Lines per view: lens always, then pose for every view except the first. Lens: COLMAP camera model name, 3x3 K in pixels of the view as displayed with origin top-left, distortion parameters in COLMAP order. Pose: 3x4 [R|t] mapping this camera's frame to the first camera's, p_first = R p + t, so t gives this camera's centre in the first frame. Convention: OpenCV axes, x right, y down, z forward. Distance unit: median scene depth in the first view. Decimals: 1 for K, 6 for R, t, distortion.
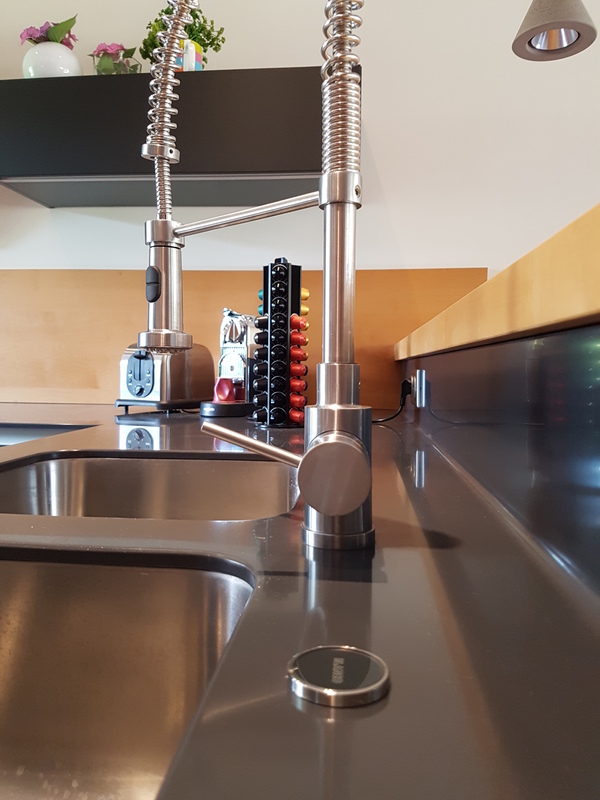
lens RADIAL K [[634.6, 0, 298.4], [0, 634.6, 374.4], [0, 0, 1]] dist [0.074764, -0.003602]
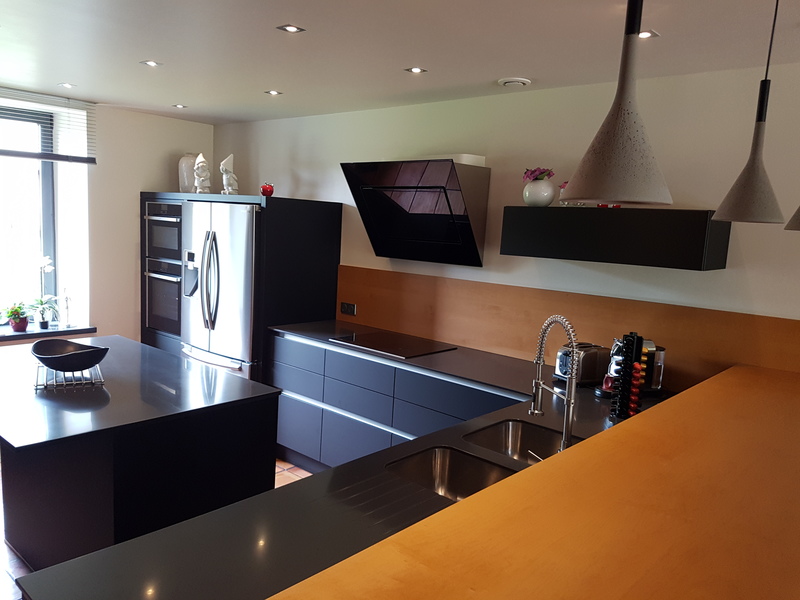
lens RADIAL K [[634.6, 0, 400.0], [0, 634.6, 300.0], [0, 0, 1]] dist [0.074764, -0.003602]
pose [[0.818781, 0.122237, -0.560942, 0.392779], [-0.071809, 0.991202, 0.111180, -0.369591], [0.569597, -0.050752, 0.820356, -0.832209]]
